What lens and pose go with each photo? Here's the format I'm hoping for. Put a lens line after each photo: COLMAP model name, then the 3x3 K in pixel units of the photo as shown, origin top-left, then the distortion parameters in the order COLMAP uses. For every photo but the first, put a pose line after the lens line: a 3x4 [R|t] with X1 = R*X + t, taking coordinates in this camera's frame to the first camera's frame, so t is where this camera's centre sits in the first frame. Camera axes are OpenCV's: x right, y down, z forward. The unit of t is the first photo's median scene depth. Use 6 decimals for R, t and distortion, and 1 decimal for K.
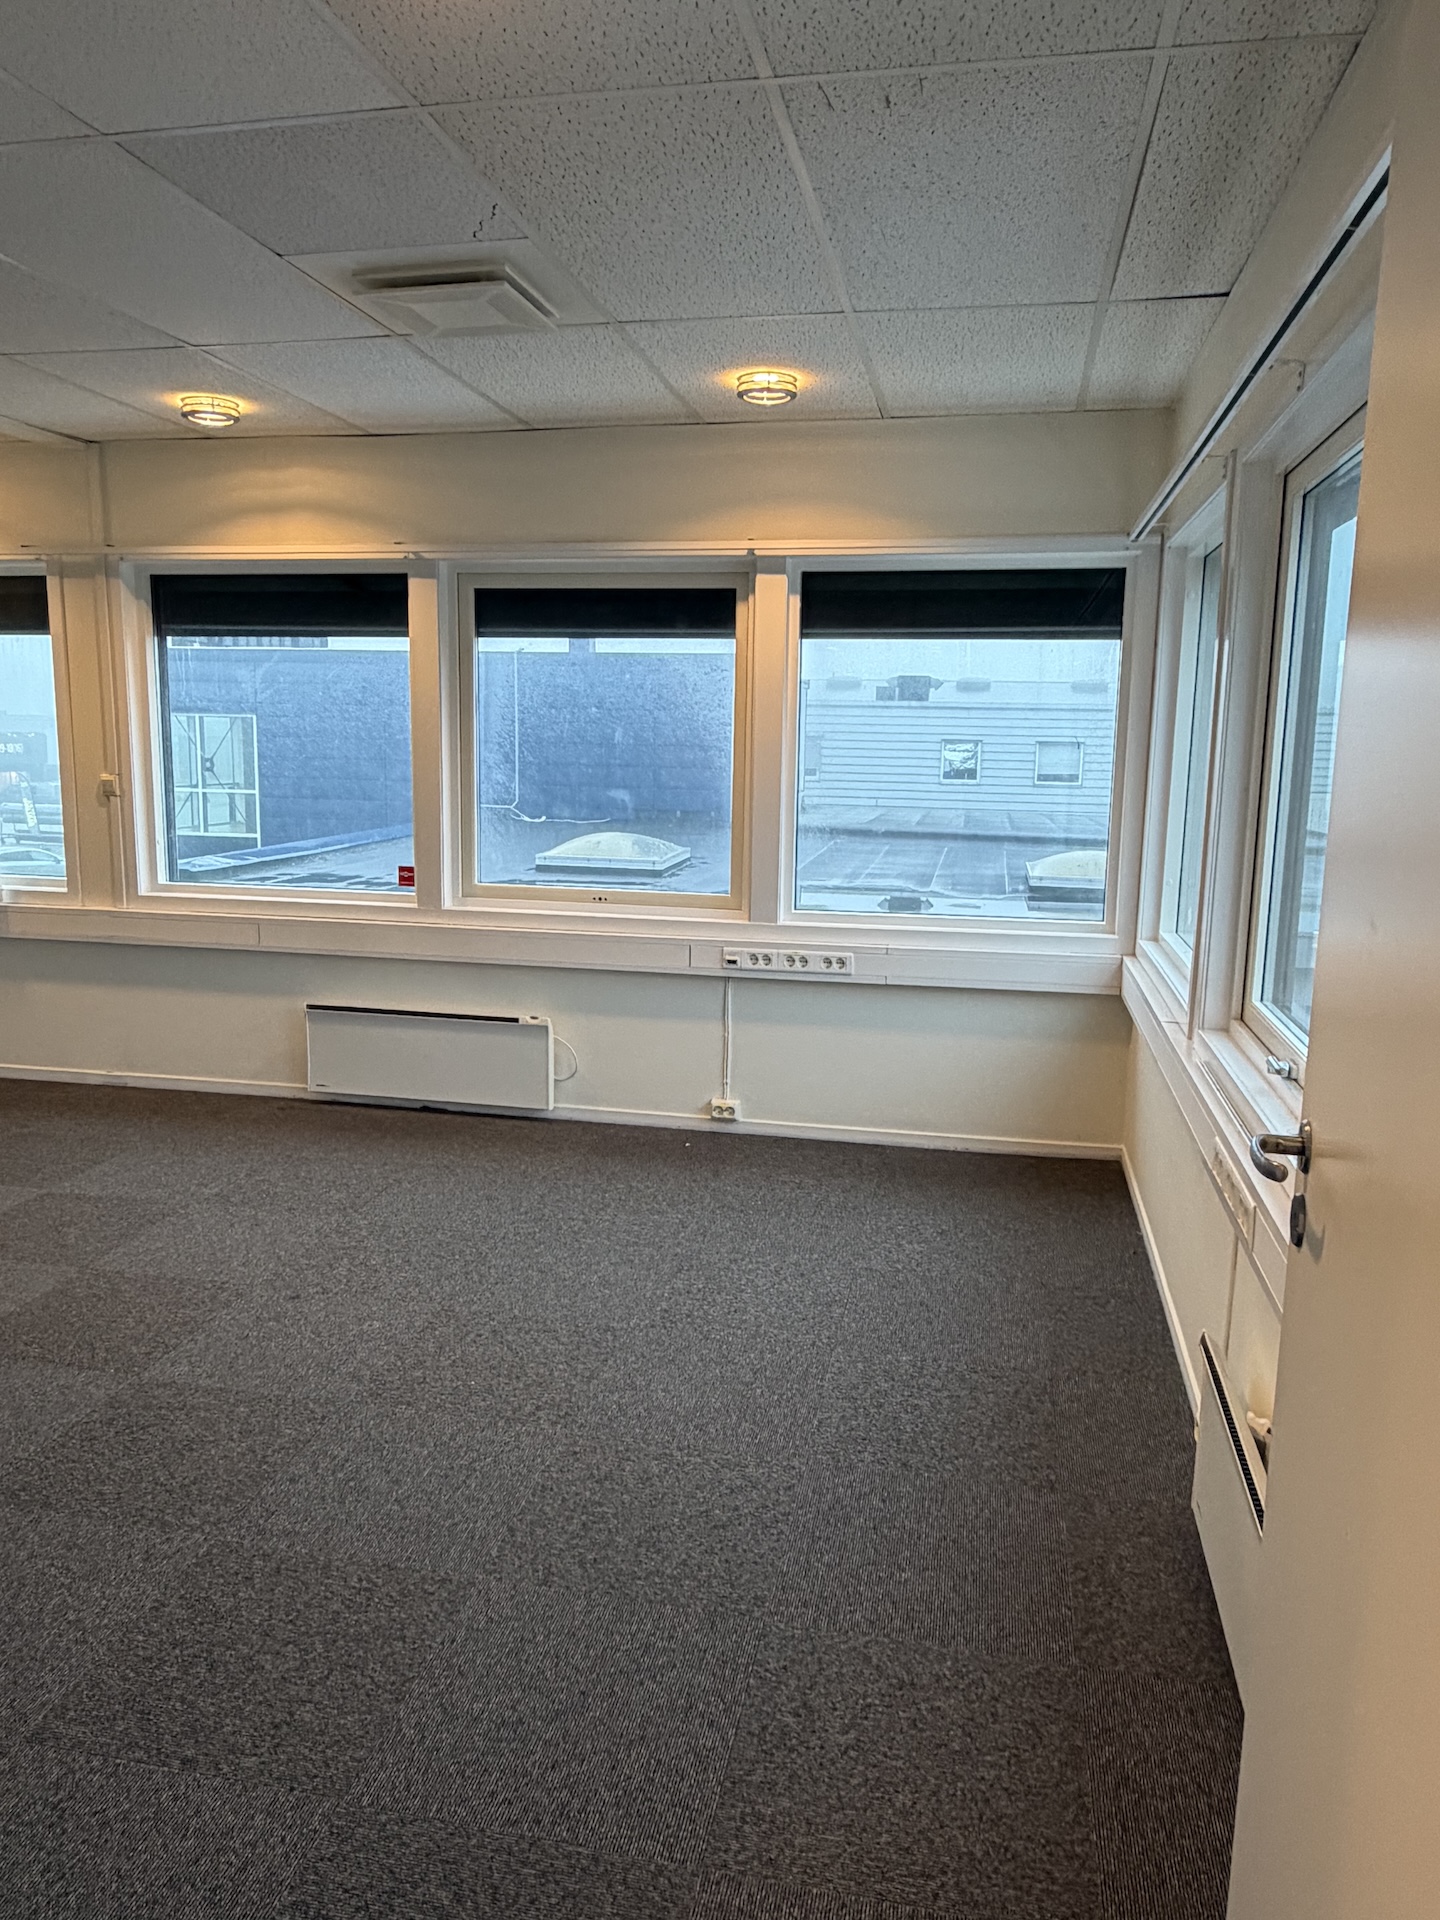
lens RADIAL K [[1326.1, 0, 720.0], [0, 1326.1, 960.0], [0, 0, 1]] dist [-0.004764, -0.000872]
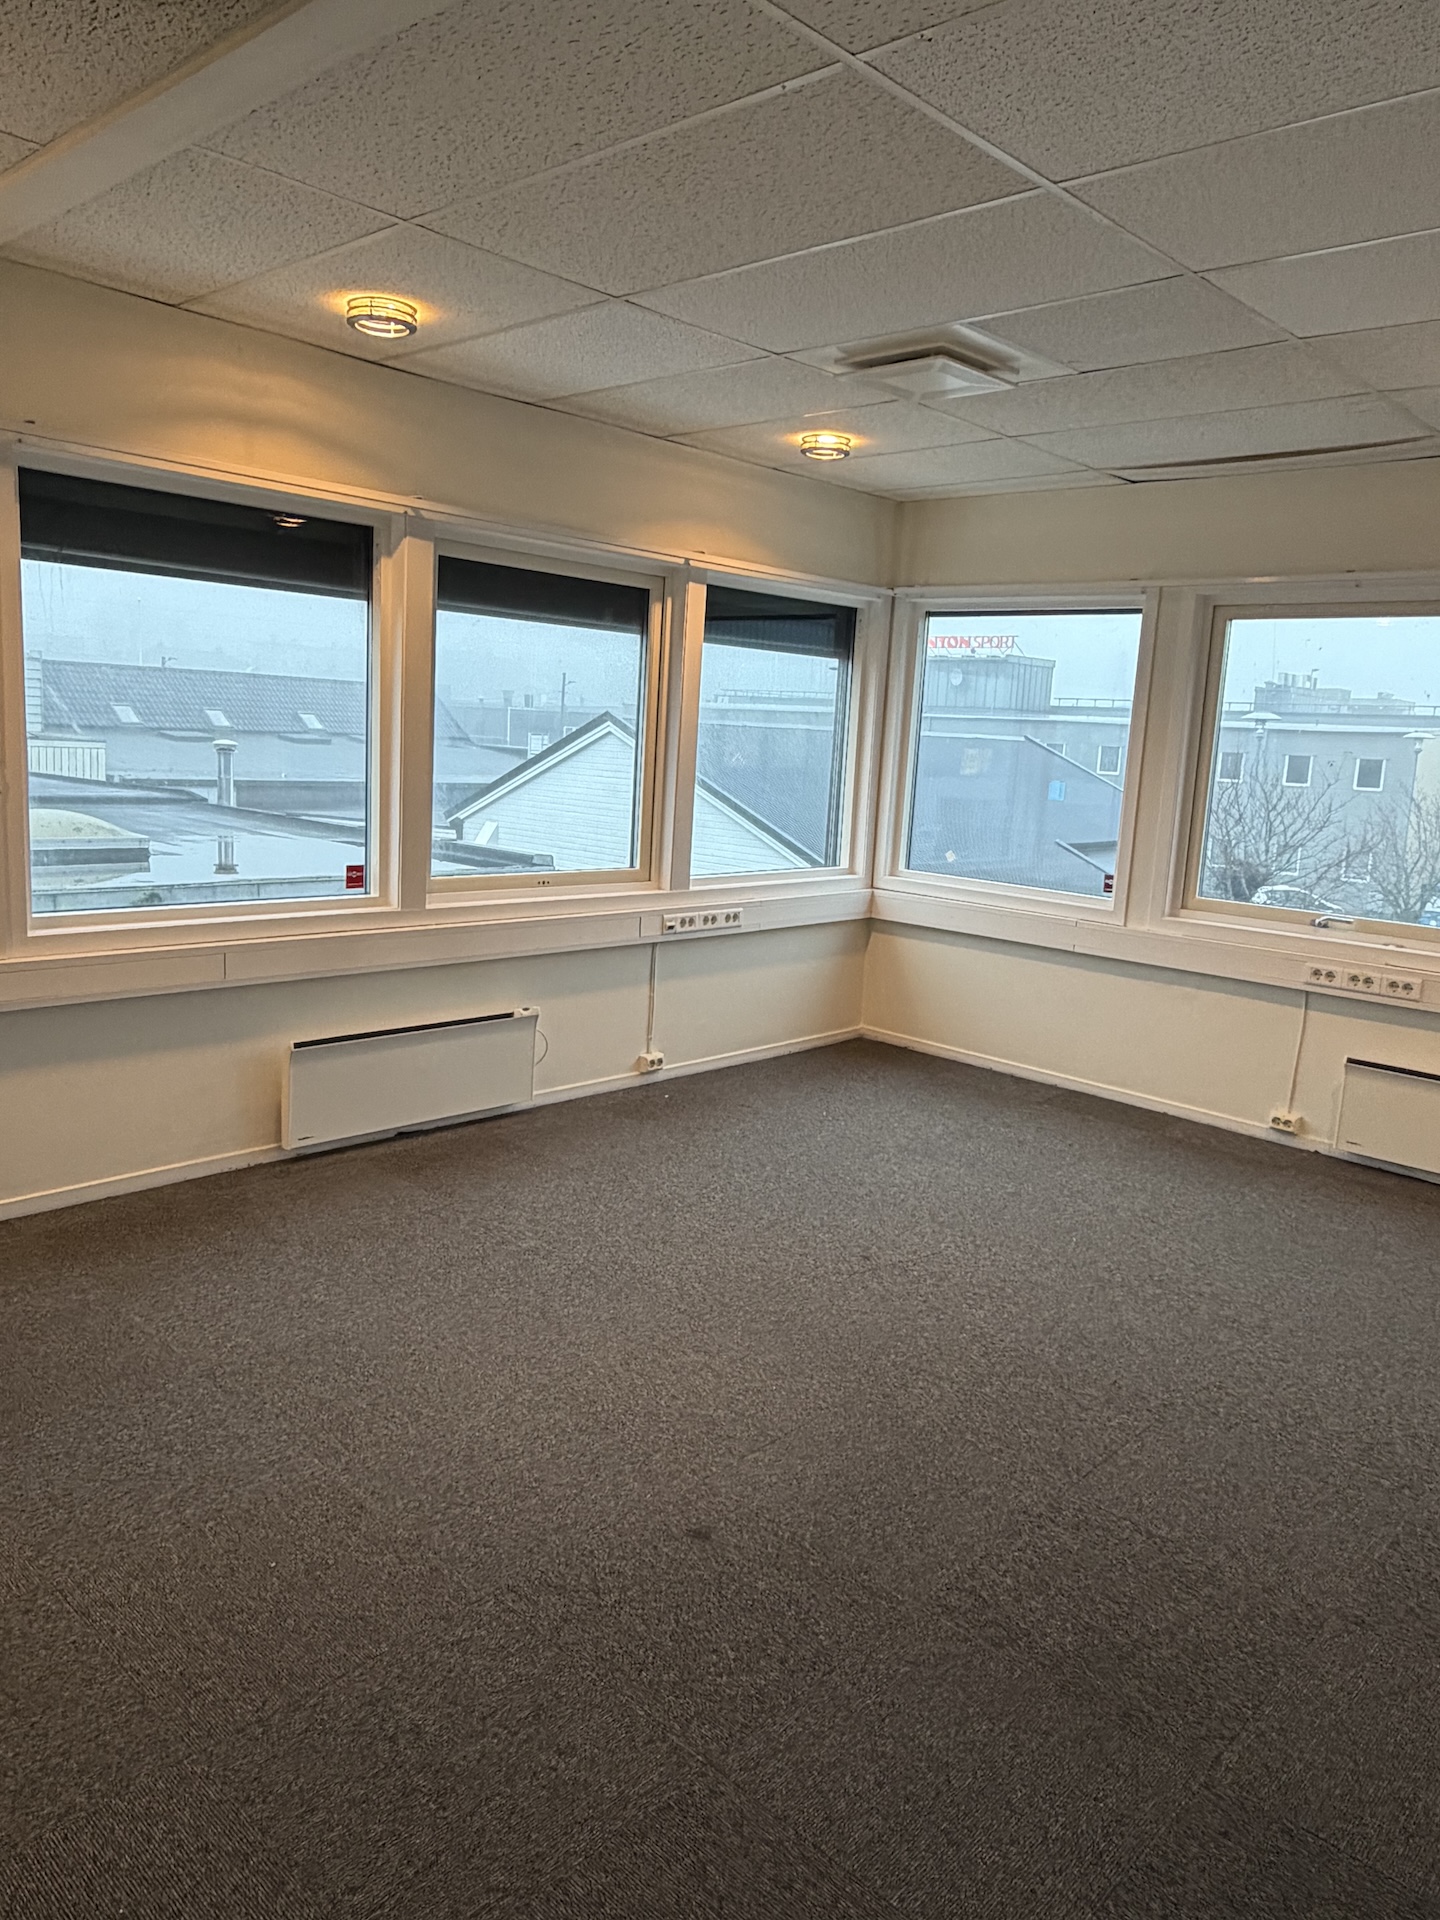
lens RADIAL K [[1326.1, 0, 720.0], [0, 1326.1, 960.0], [0, 0, 1]] dist [-0.004764, -0.000872]
pose [[0.532089, -0.133363, 0.836120, -0.884981], [0.097103, 0.990613, 0.096211, -0.073208], [-0.841102, 0.029997, 0.540044, 0.353400]]
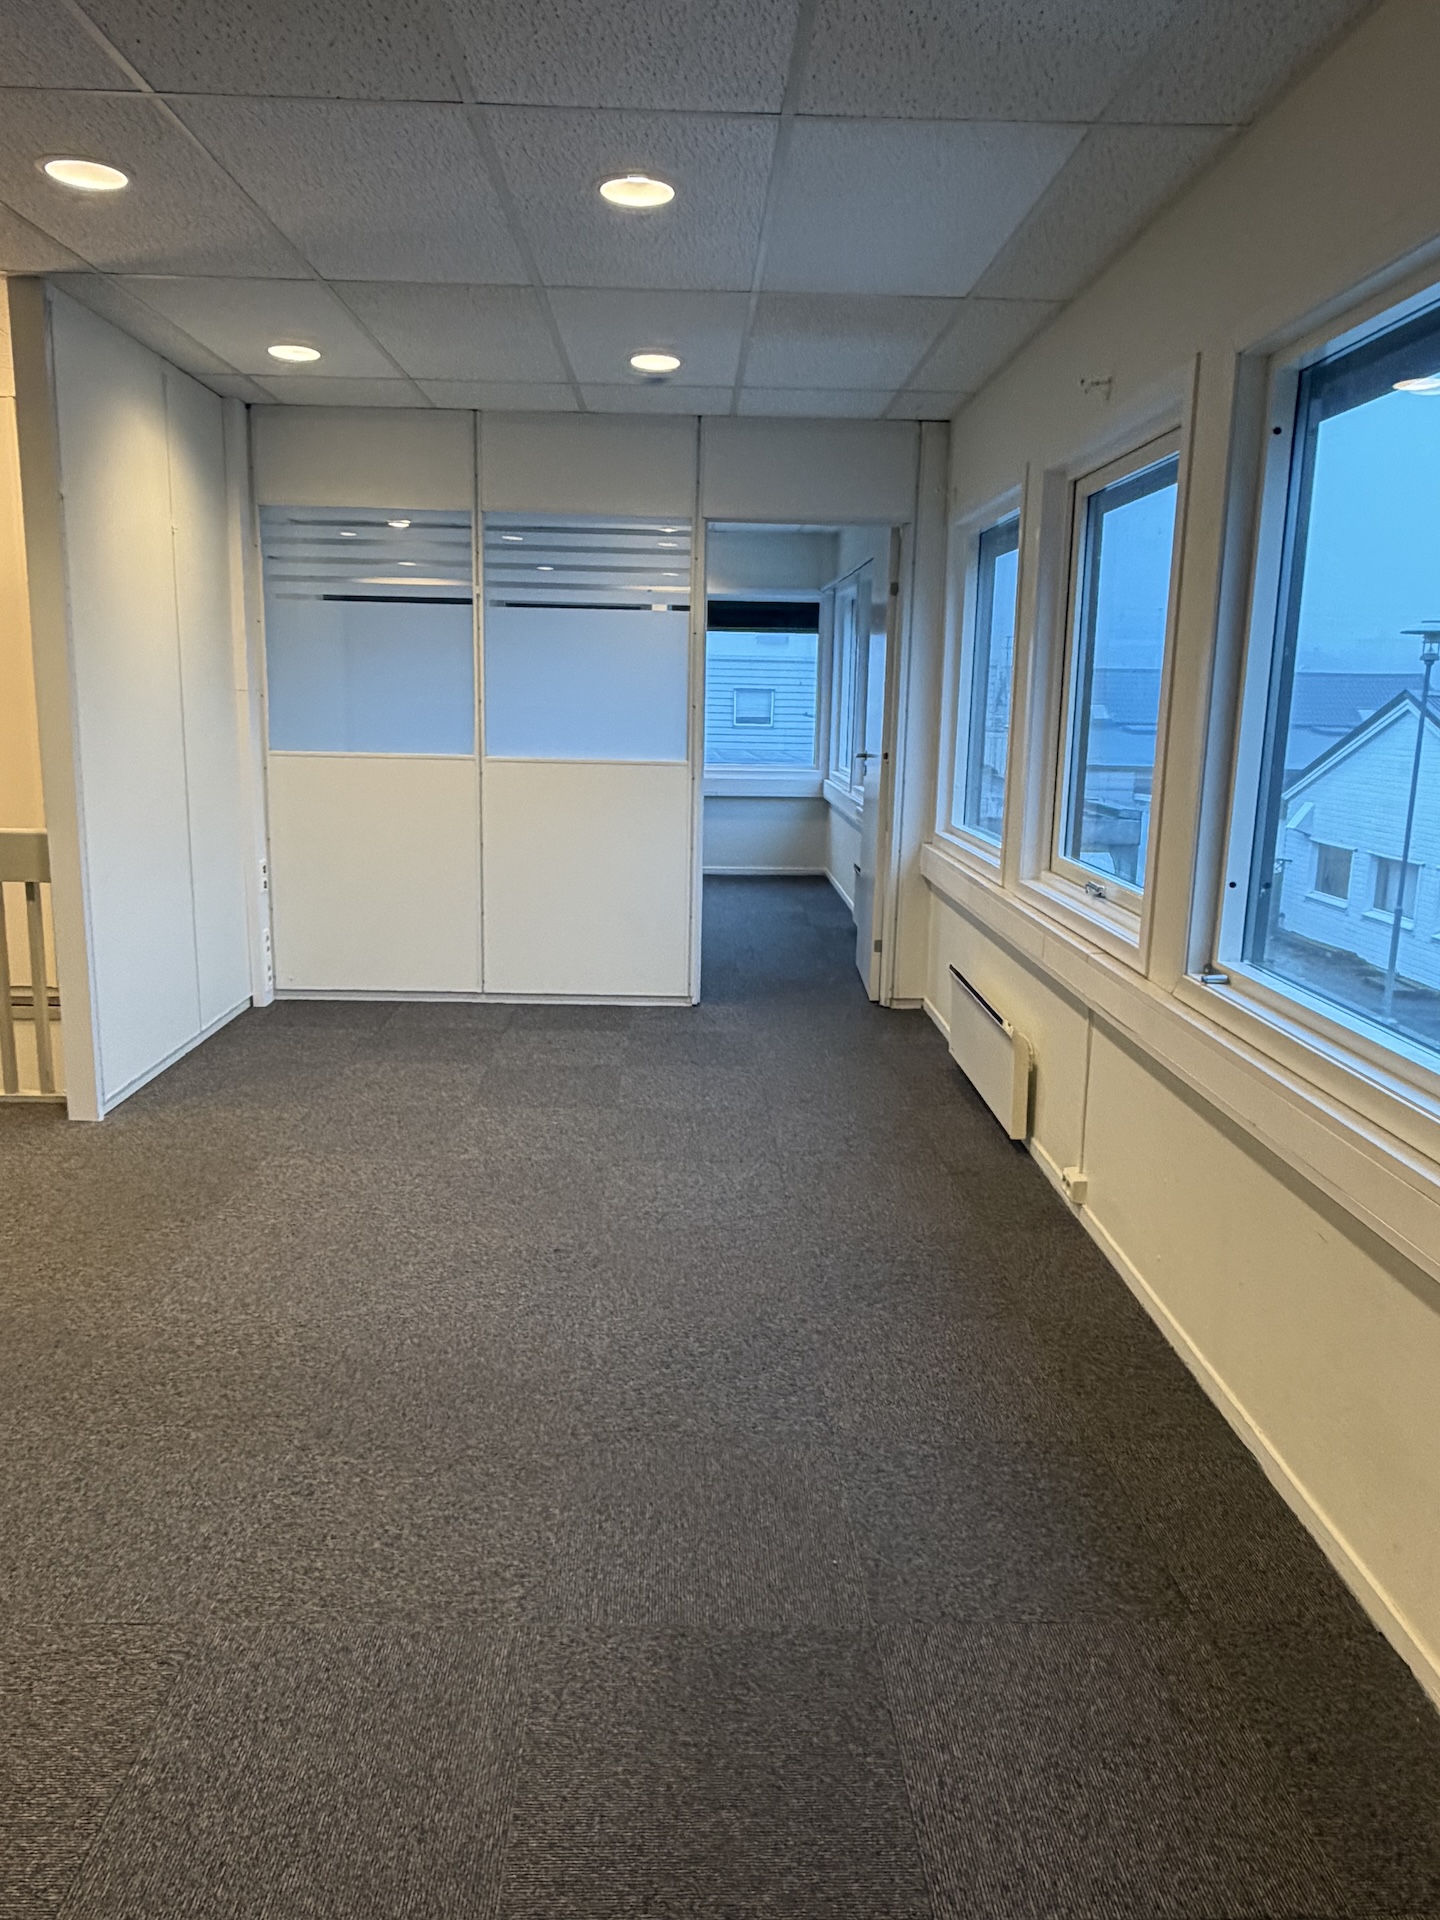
lens RADIAL K [[1326.1, 0, 720.0], [0, 1326.1, 960.0], [0, 0, 1]] dist [-0.004764, -0.000872]
pose [[0.973328, -0.043605, 0.225237, -0.354438], [0.035201, 0.998531, 0.041195, 0.187783], [-0.226702, -0.032168, 0.973433, -1.061831]]
